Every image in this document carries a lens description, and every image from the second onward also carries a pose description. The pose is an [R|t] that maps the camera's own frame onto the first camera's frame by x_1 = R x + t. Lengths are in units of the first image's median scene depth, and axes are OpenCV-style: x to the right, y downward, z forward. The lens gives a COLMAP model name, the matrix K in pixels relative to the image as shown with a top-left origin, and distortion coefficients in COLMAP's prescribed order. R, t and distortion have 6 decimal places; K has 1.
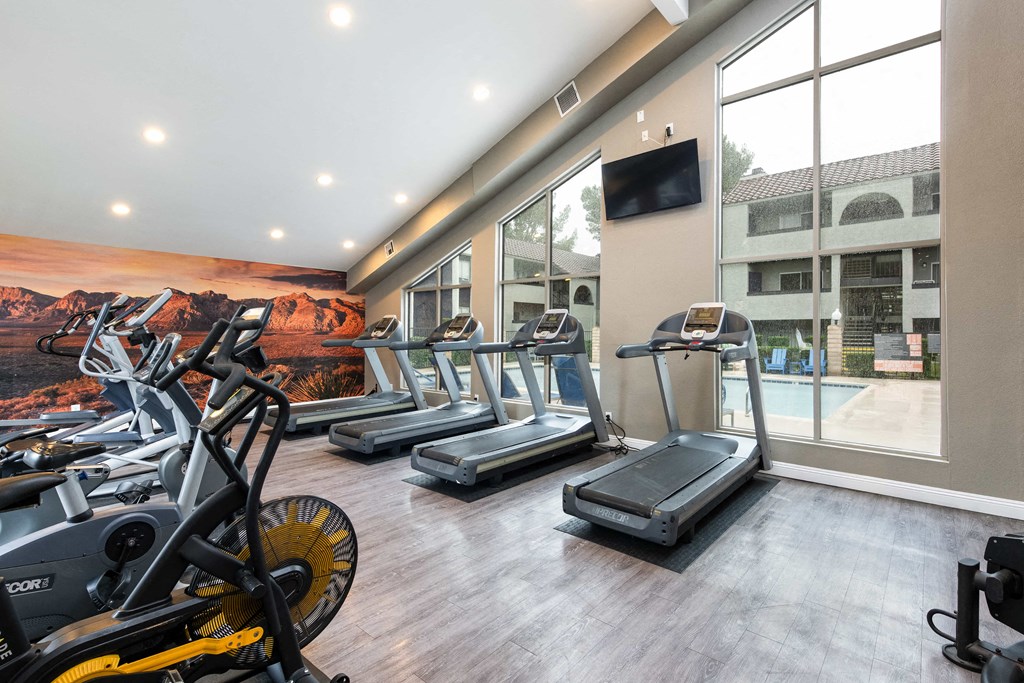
lens RADIAL K [[467.3, 0, 509.9], [0, 467.3, 333.9], [0, 0, 1]] dist [0.001308, -0.000201]
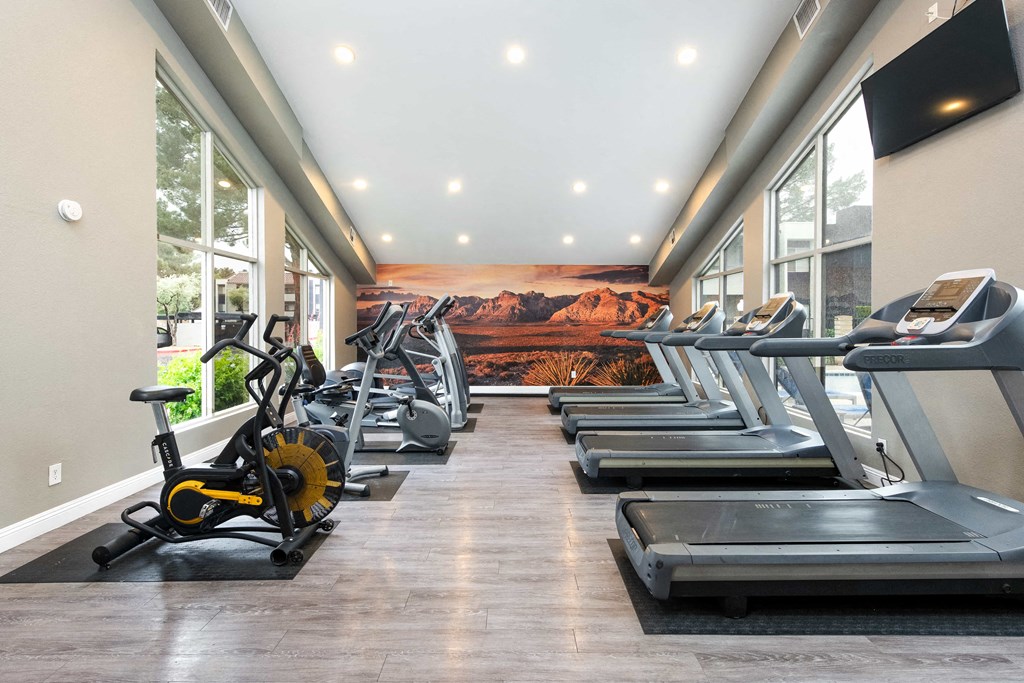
lens RADIAL K [[463.0, 0, 513.4], [0, 463.0, 326.1], [0, 0, 1]] dist [0.002247, 0.000023]
pose [[0.675301, 0.002016, -0.737540, 0.254427], [-0.000405, 0.999997, 0.002362, 0.000700], [0.737542, -0.001296, 0.675300, 0.105663]]
